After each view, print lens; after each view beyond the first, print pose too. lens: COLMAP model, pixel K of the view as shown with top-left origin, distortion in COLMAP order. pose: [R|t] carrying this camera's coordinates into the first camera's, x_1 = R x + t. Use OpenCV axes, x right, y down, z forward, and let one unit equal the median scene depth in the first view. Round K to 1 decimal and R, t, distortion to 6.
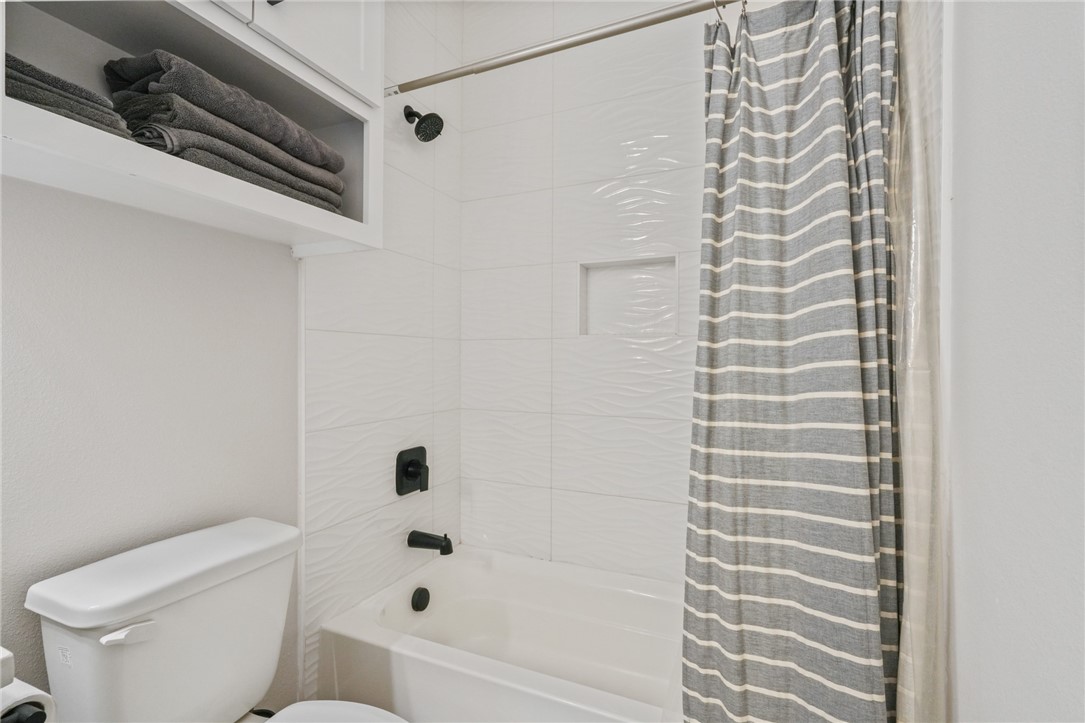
lens RADIAL K [[481.9, 0, 540.3], [0, 481.9, 360.5], [0, 0, 1]] dist [0.002446, 0.001181]
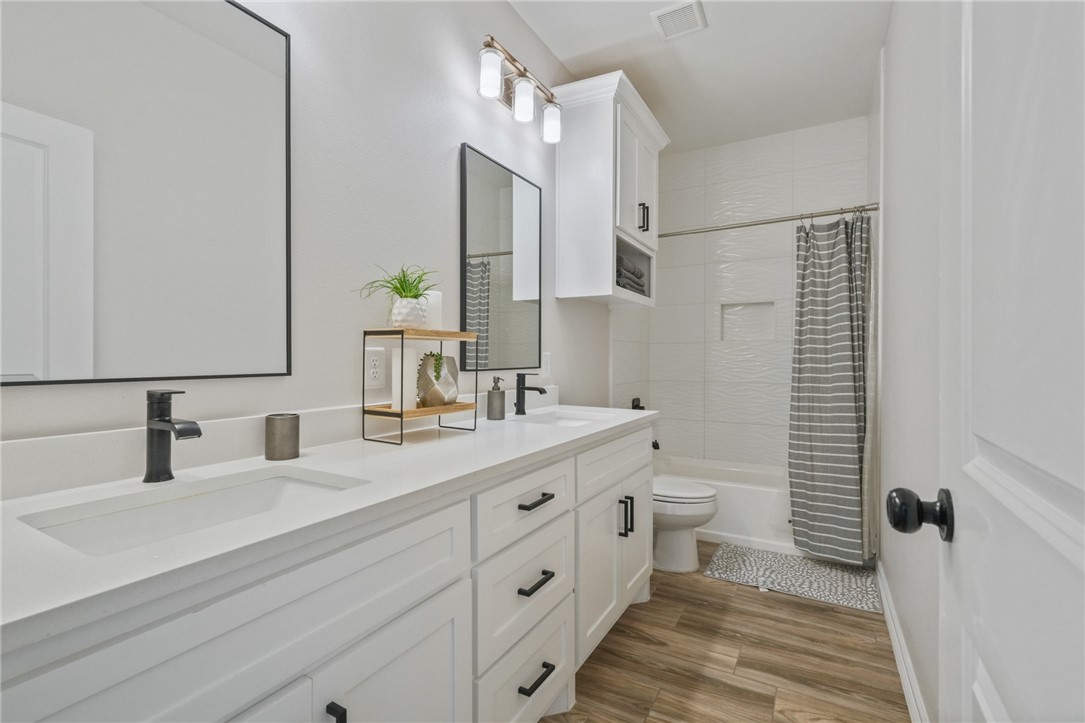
lens RADIAL K [[481.9, 0, 545.2], [0, 481.9, 360.6], [0, 0, 1]] dist [0.002446, 0.001181]
pose [[0.995503, -0.001271, -0.094726, -0.863216], [0.001624, 0.999992, 0.003652, 0.033787], [0.094721, -0.003789, 0.995497, -1.952884]]
